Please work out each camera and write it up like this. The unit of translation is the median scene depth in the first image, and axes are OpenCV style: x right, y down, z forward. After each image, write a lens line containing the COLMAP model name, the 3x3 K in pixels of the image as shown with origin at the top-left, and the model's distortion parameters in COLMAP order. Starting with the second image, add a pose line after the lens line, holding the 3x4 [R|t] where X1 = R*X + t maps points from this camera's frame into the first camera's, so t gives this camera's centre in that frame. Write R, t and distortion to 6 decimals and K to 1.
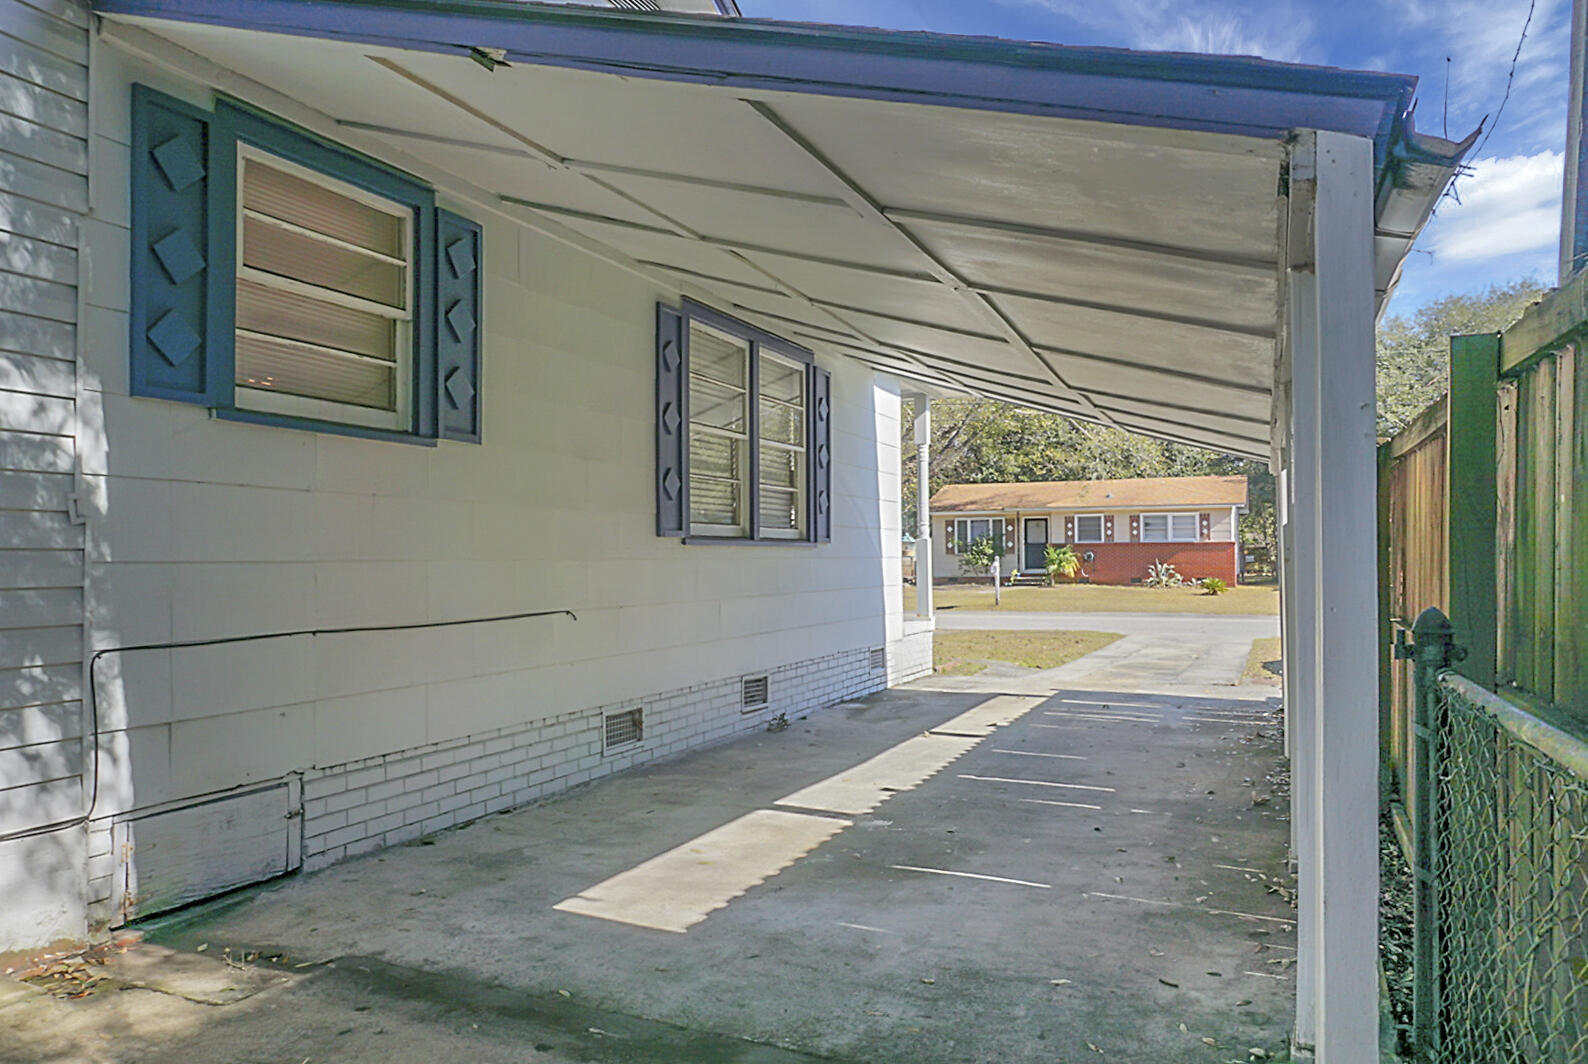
lens RADIAL K [[1107.0, 0, 794.0], [0, 1107.0, 540.2], [0, 0, 1]] dist [-0.001633, -0.001104]
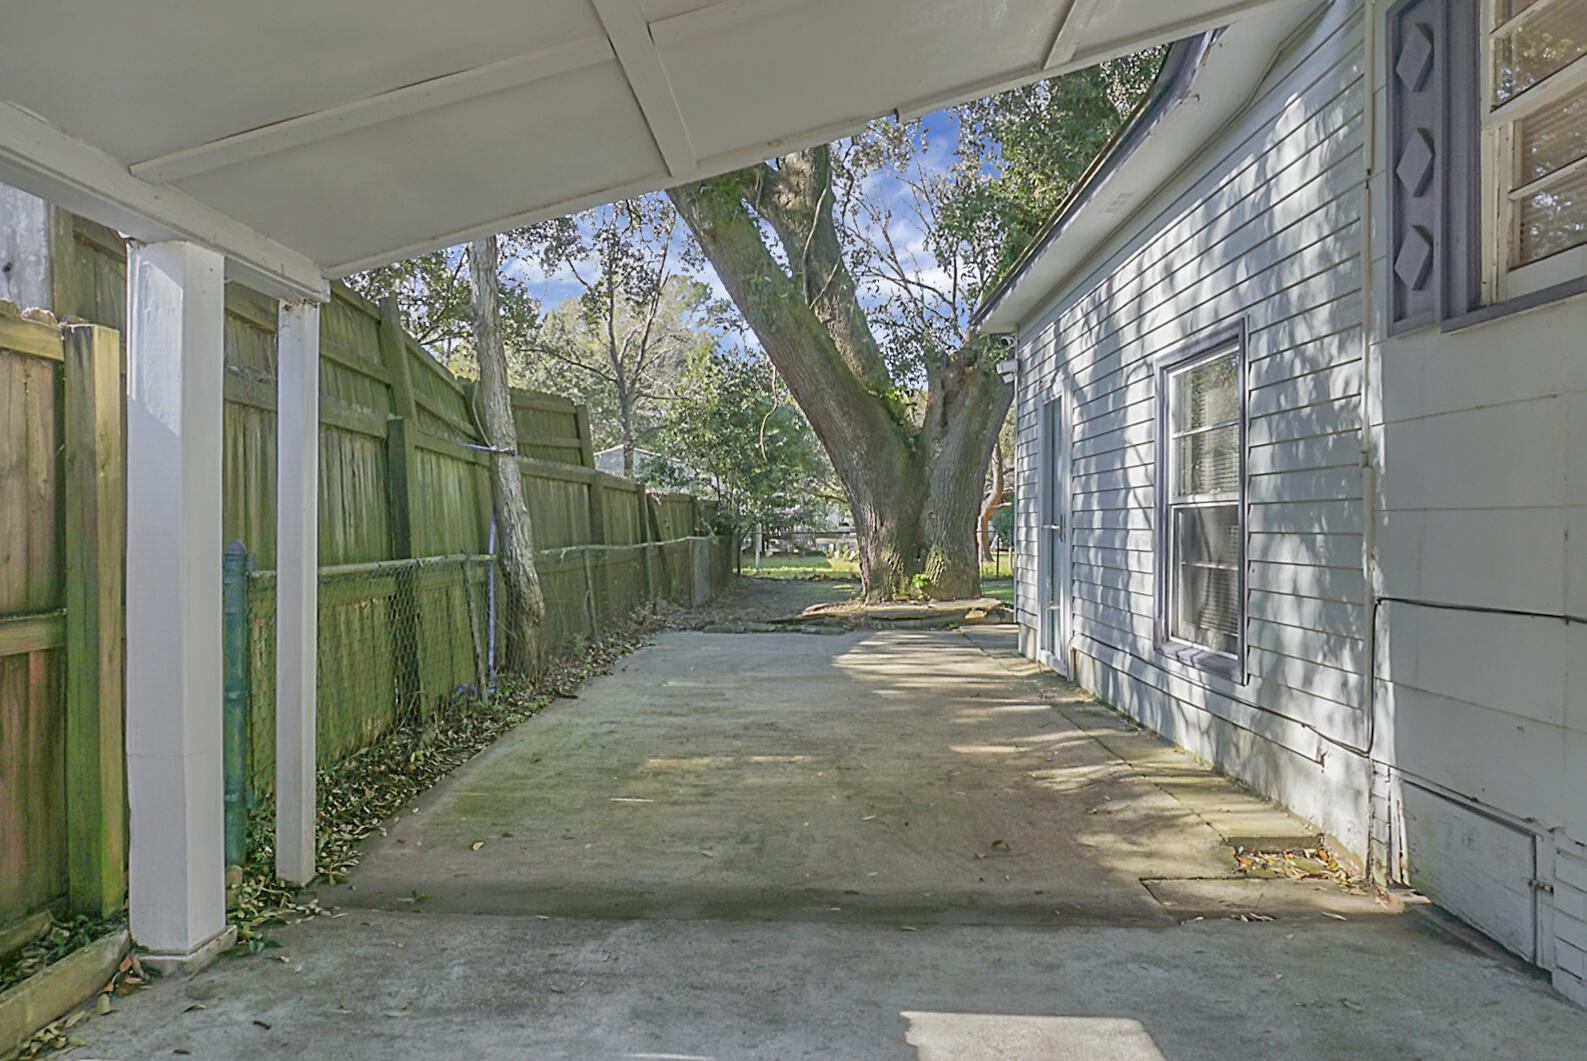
lens RADIAL K [[1106.3, 0, 796.2], [0, 1106.3, 537.2], [0, 0, 1]] dist [-0.001633, -0.001104]
pose [[-0.923053, 0.009441, -0.384556, 0.279026], [0.013243, 0.999886, -0.007239, 0.048096], [0.384444, -0.011775, -0.923073, 1.878018]]
